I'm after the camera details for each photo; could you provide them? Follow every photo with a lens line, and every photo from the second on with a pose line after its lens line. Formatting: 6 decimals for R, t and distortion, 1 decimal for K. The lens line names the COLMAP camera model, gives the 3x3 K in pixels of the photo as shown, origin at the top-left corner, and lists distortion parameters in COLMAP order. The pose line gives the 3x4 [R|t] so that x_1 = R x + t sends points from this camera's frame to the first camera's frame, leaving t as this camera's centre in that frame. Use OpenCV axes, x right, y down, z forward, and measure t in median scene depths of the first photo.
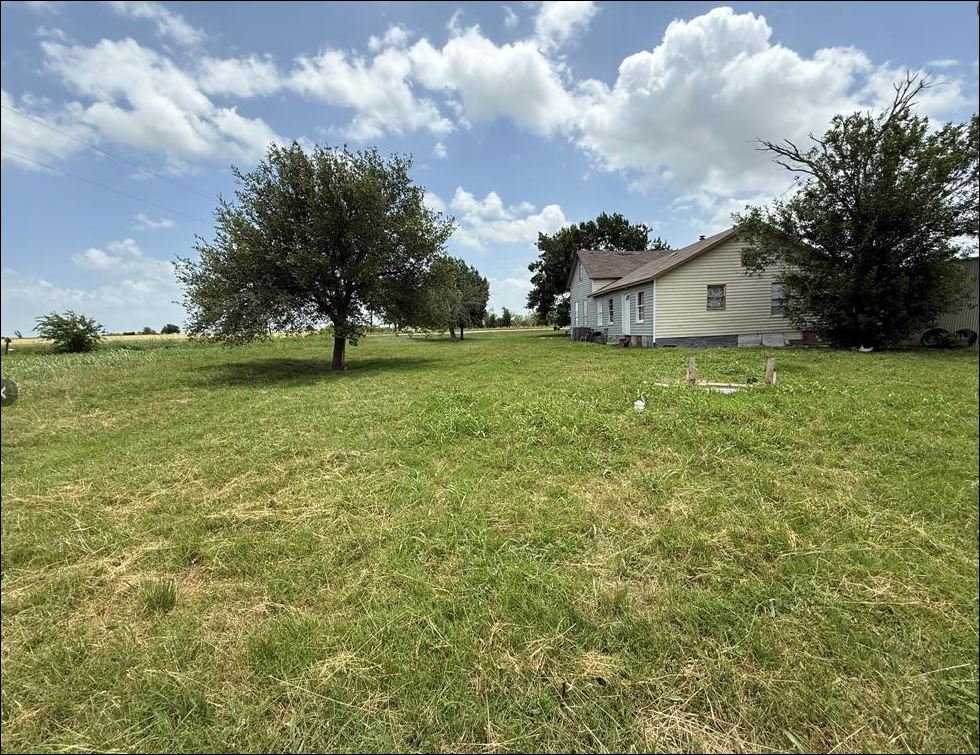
lens RADIAL K [[408.0, 0, 486.2], [0, 408.0, 379.1], [0, 0, 1]] dist [-0.018099, 0.004332]
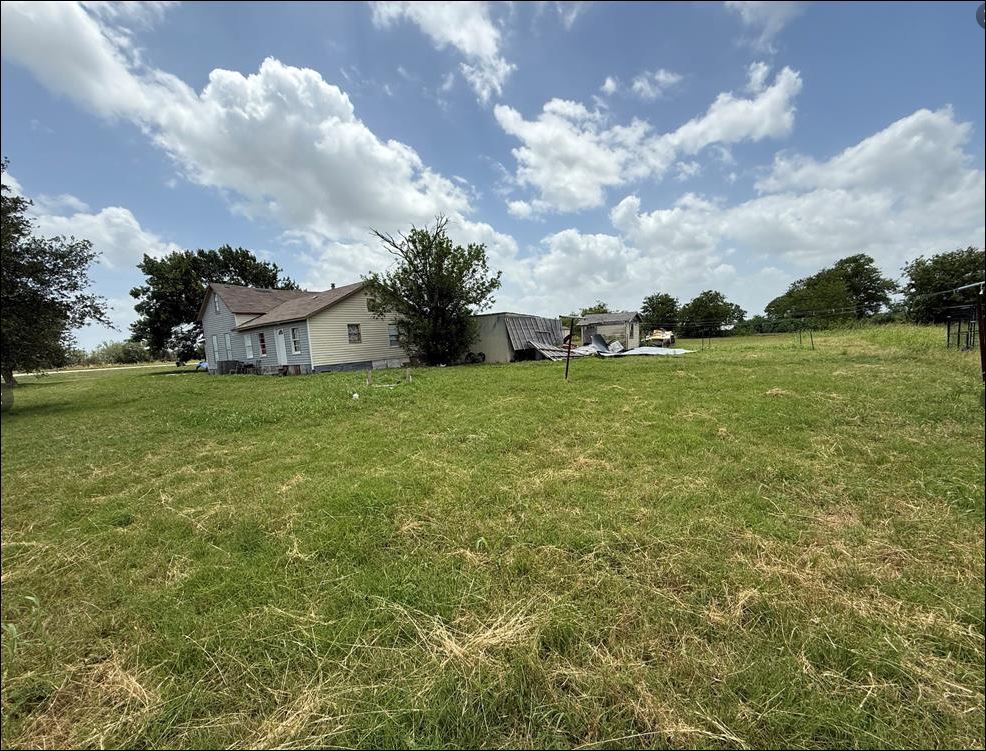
lens RADIAL K [[724.5, 0, 491.2], [0, 724.5, 376.0], [0, 0, 1]] dist [-0.005230, 0.004144]
pose [[0.687547, -0.038621, 0.725112, -0.662155], [0.125393, 0.989898, -0.066173, 0.116221], [-0.715231, 0.136421, 0.685444, -0.723246]]
